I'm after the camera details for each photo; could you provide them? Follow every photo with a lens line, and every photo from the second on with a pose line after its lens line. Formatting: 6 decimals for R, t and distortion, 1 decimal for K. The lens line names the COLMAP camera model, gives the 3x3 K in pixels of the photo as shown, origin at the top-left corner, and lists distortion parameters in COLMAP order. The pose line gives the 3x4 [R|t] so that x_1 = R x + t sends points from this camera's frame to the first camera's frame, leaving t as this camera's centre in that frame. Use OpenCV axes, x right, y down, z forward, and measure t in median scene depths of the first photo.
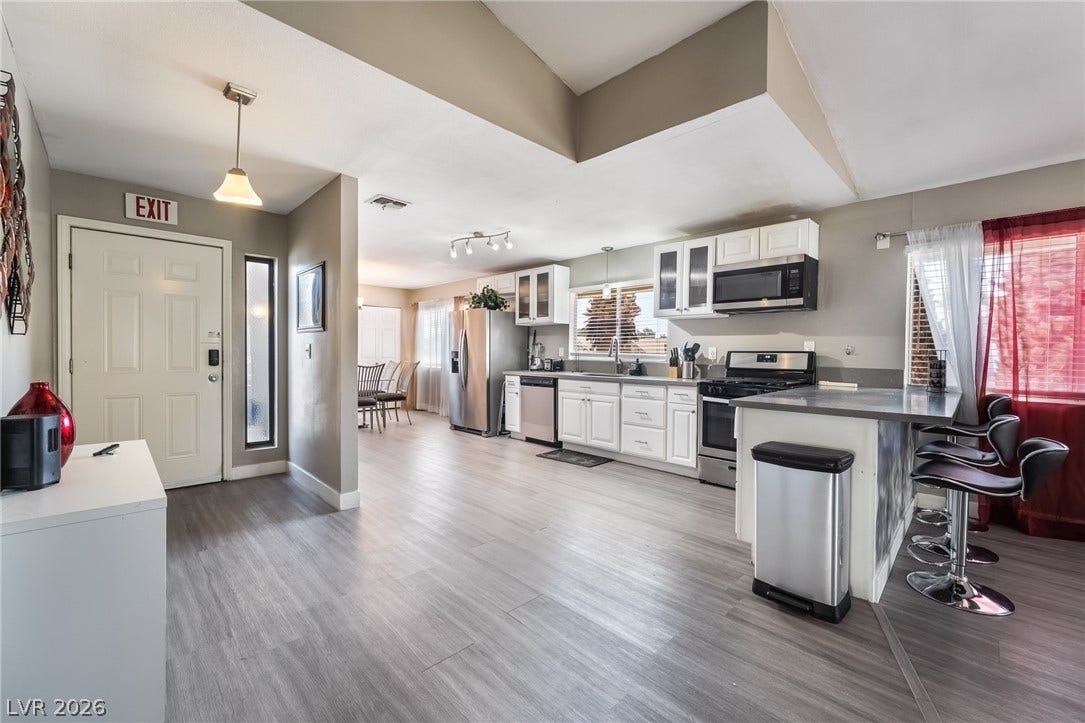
lens RADIAL K [[438.3, 0, 510.4], [0, 438.3, 361.4], [0, 0, 1]] dist [-0.001416, -0.001029]
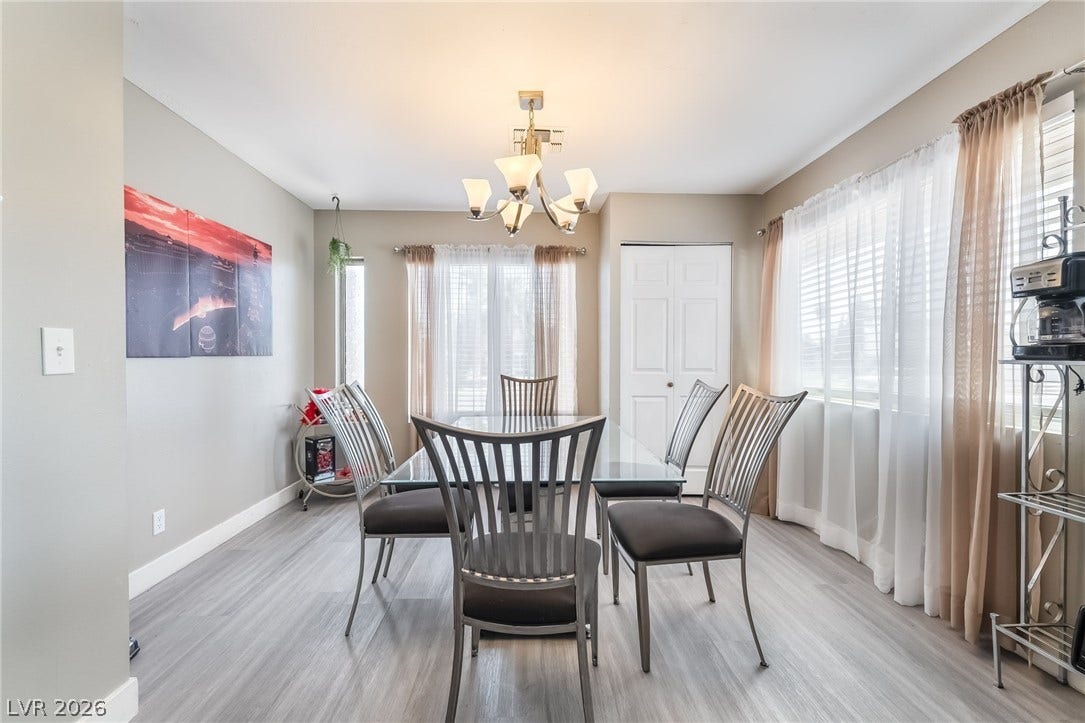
lens RADIAL K [[438.3, 0, 534.5], [0, 438.3, 360.8], [0, 0, 1]] dist [-0.001416, -0.001029]
pose [[0.773085, -0.005510, -0.634278, -0.291140], [-0.004827, 0.999882, -0.014570, -0.022359], [0.634284, 0.014326, 0.772968, 1.242810]]
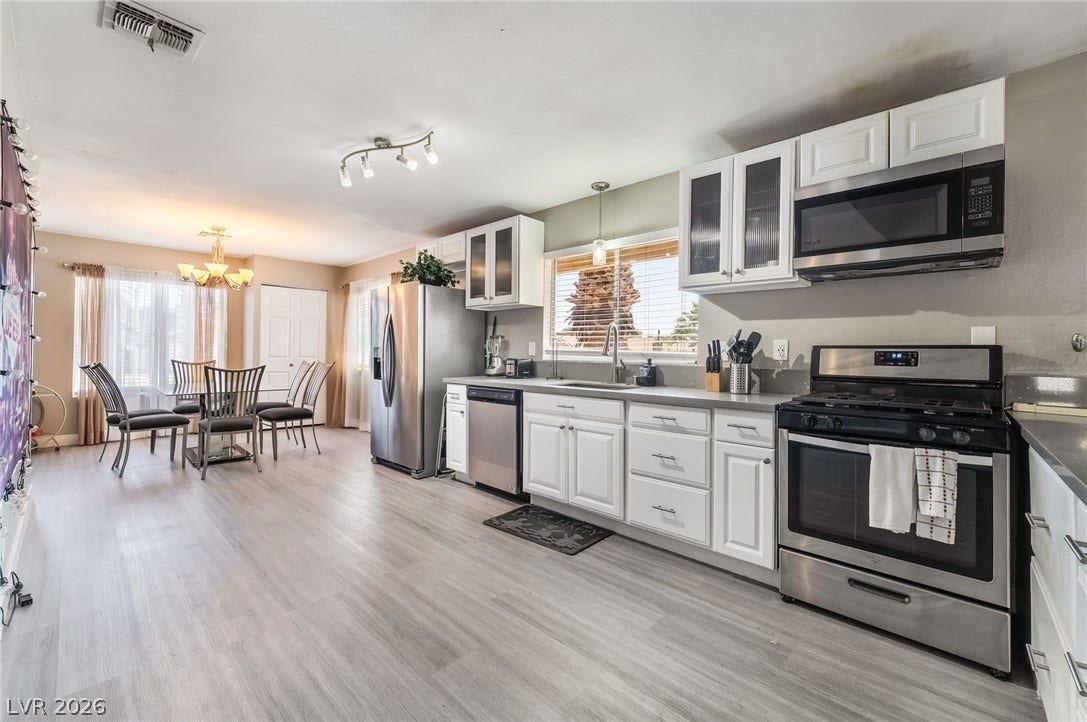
lens RADIAL K [[439.1, 0, 542.1], [0, 439.1, 349.2], [0, 0, 1]] dist [-0.001416, -0.001029]
pose [[0.994954, 0.005239, 0.100195, 0.088732], [-0.002362, 0.999582, -0.028817, -0.001861], [-0.100304, 0.028435, 0.994550, 0.456624]]
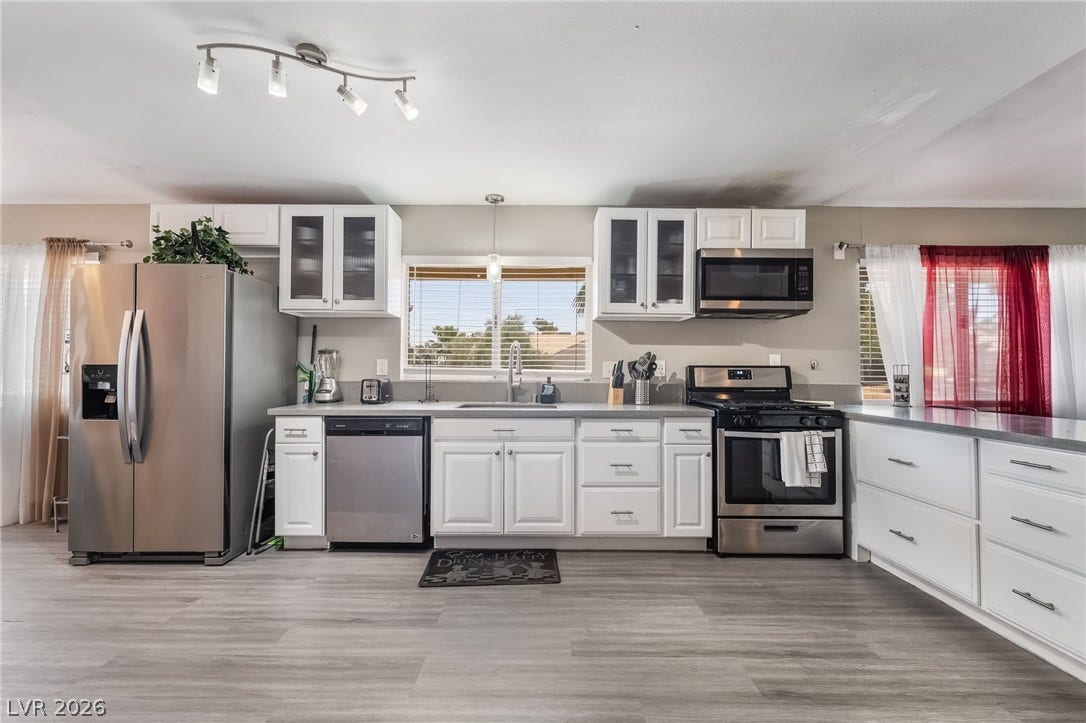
lens RADIAL K [[438.7, 0, 515.5], [0, 438.7, 363.6], [0, 0, 1]] dist [-0.001416, -0.001029]
pose [[0.667391, 0.010196, 0.744638, -0.259800], [0.016202, 0.999471, -0.028207, -0.010033], [-0.744532, 0.030890, 0.666872, 0.692377]]
